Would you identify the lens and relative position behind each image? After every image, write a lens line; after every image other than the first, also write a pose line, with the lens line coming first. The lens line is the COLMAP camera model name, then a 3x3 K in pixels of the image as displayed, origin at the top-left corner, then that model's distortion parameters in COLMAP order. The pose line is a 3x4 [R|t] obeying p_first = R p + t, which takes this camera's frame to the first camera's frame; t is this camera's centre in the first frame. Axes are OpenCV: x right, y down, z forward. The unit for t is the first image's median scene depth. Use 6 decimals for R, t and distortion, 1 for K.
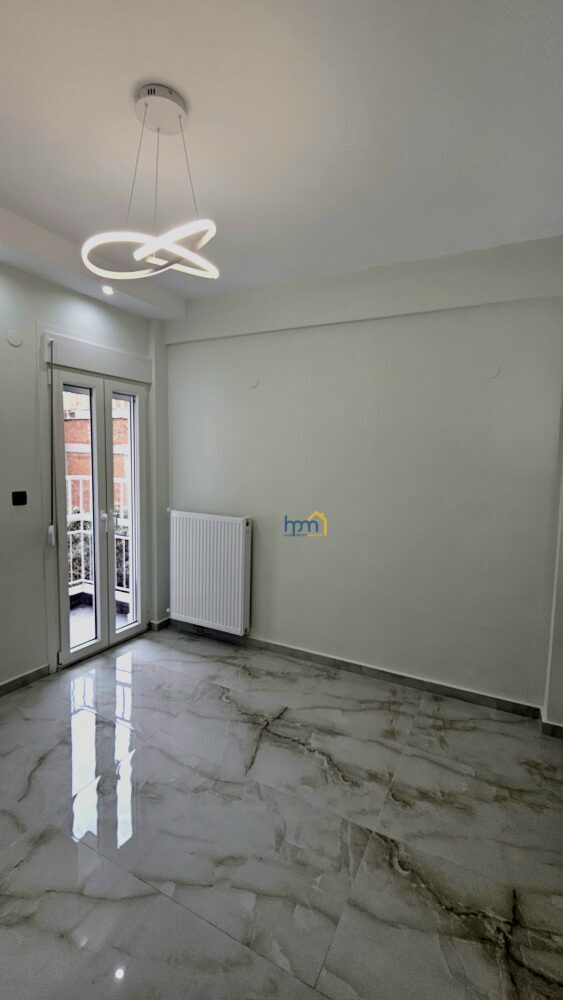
lens RADIAL K [[436.0, 0, 281.5], [0, 436.0, 500.0], [0, 0, 1]] dist [-0.000266, -0.000277]
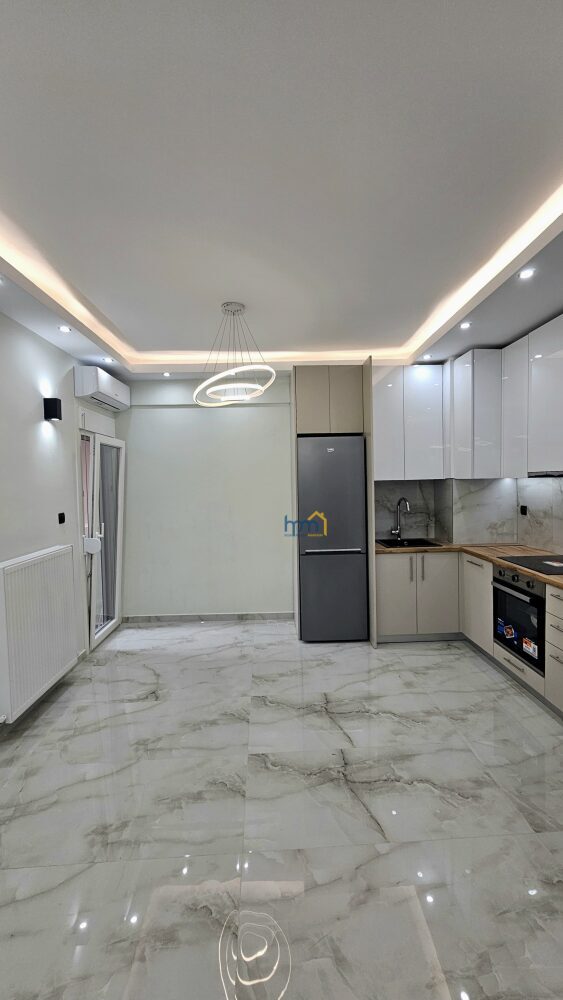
lens RADIAL K [[416.8, 0, 281.5], [0, 416.8, 500.0], [0, 0, 1]] dist [-0.002288, -0.000254]
pose [[0.865510, -0.068097, 0.496241, -0.656963], [0.098053, 0.994582, -0.034535, -0.003987], [-0.491200, 0.078548, 0.867498, 0.068711]]
